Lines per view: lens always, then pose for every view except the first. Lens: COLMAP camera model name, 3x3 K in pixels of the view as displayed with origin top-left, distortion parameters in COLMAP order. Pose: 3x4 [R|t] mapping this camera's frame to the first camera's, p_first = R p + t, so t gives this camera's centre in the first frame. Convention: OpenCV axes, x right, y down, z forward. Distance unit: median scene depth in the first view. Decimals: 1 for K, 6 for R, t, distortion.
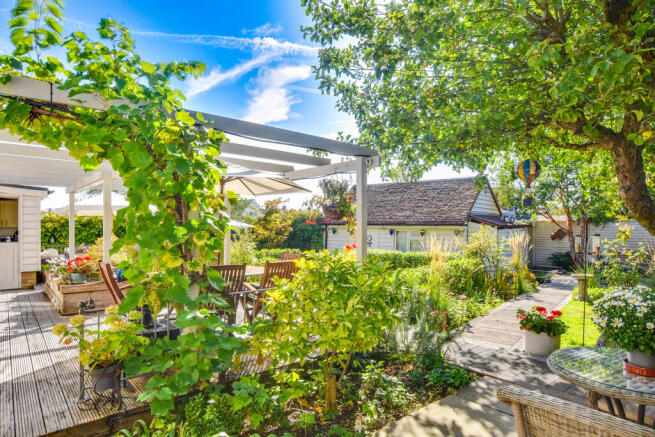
lens RADIAL K [[379.6, 0, 328.5], [0, 379.6, 227.0], [0, 0, 1]] dist [-0.003974, -0.000344]
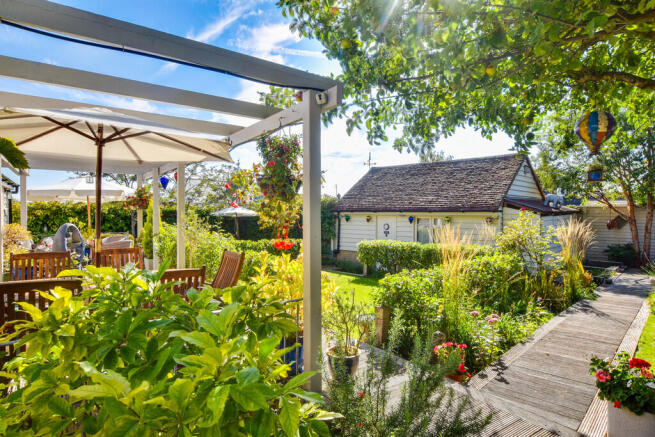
lens RADIAL K [[381.9, 0, 327.5], [0, 381.9, 218.5], [0, 0, 1]] dist [-0.003091, 0.000665]
pose [[0.996718, -0.000933, -0.080948, 0.061248], [0.001727, 0.999951, 0.009741, 0.002006], [0.080935, -0.009849, 0.996671, 0.160672]]
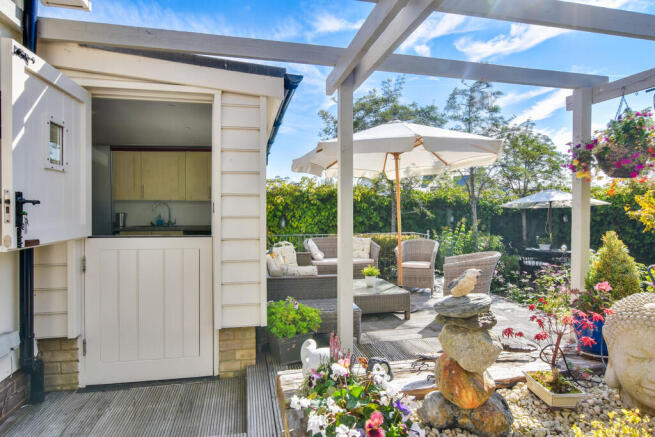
lens RADIAL K [[381.9, 0, 327.5], [0, 381.9, 218.5], [0, 0, 1]] dist [-0.003091, 0.000665]
pose [[0.877658, 0.015007, -0.479052, -0.483252], [-0.002170, 0.999624, 0.027339, 0.012058], [0.479283, -0.022955, 0.877360, 0.640678]]
